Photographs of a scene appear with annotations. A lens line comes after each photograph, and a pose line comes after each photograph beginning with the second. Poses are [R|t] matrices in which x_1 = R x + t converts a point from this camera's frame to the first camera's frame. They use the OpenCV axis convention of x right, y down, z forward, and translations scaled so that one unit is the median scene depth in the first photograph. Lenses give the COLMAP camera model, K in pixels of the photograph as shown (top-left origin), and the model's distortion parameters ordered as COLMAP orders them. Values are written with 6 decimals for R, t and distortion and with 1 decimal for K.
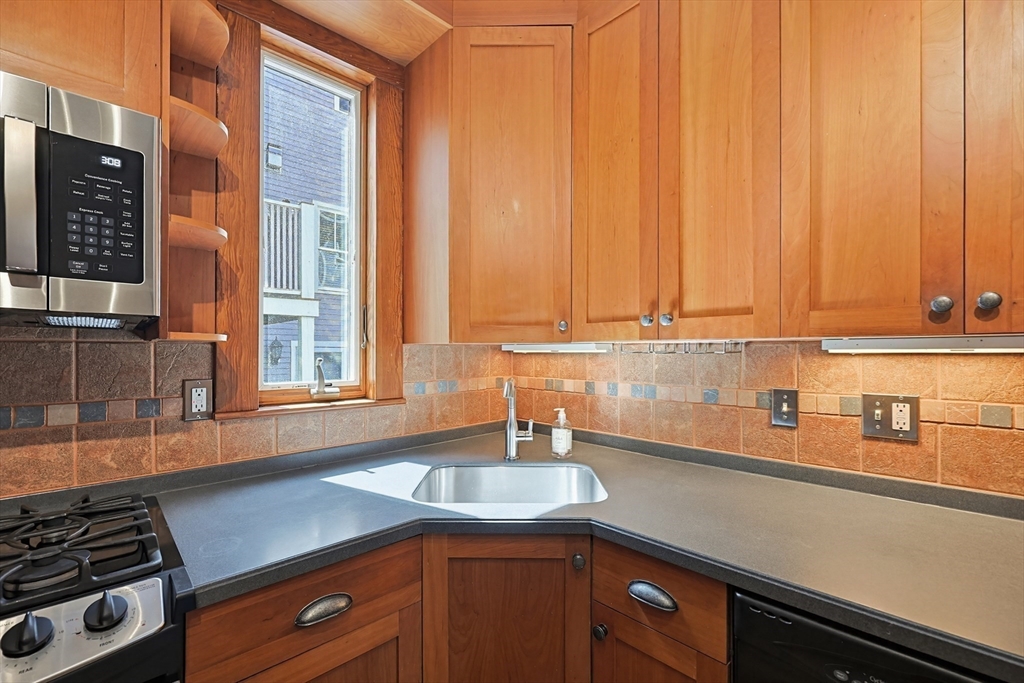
lens RADIAL K [[444.7, 0, 512.6], [0, 444.7, 350.4], [0, 0, 1]] dist [0.000943, 0.000129]
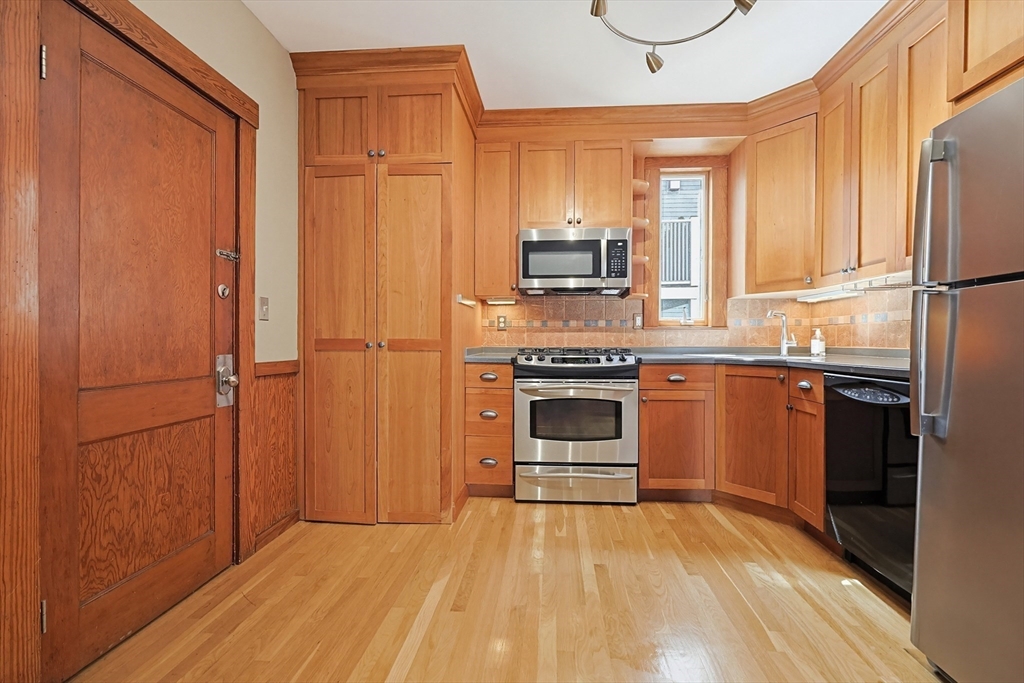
lens RADIAL K [[437.1, 0, 522.9], [0, 437.1, 344.6], [0, 0, 1]] dist [-0.001447, -0.000037]
pose [[0.671959, 0.005936, -0.740565, 0.737257], [-0.000665, 0.999972, 0.007412, 0.223069], [0.740588, -0.004488, 0.671944, -1.217662]]
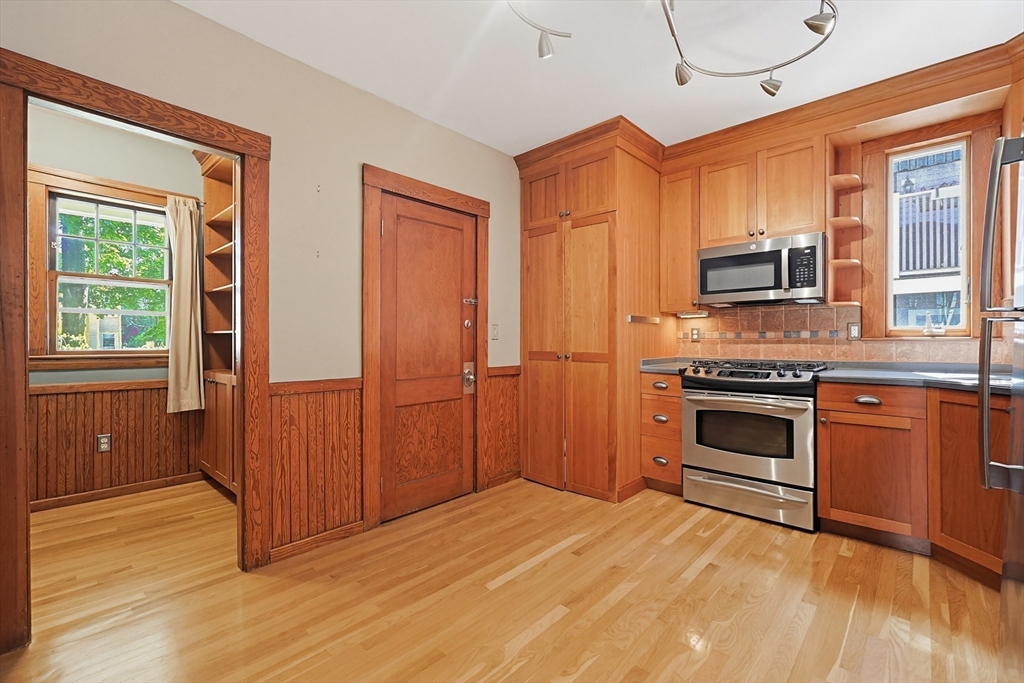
lens RADIAL K [[436.6, 0, 516.4], [0, 436.6, 340.5], [0, 0, 1]] dist [-0.000837, -0.000168]
pose [[0.058437, -0.001330, -0.998290, 1.399236], [0.001363, 0.999998, -0.001253, 0.151358], [0.998290, -0.001288, 0.058439, -0.851024]]
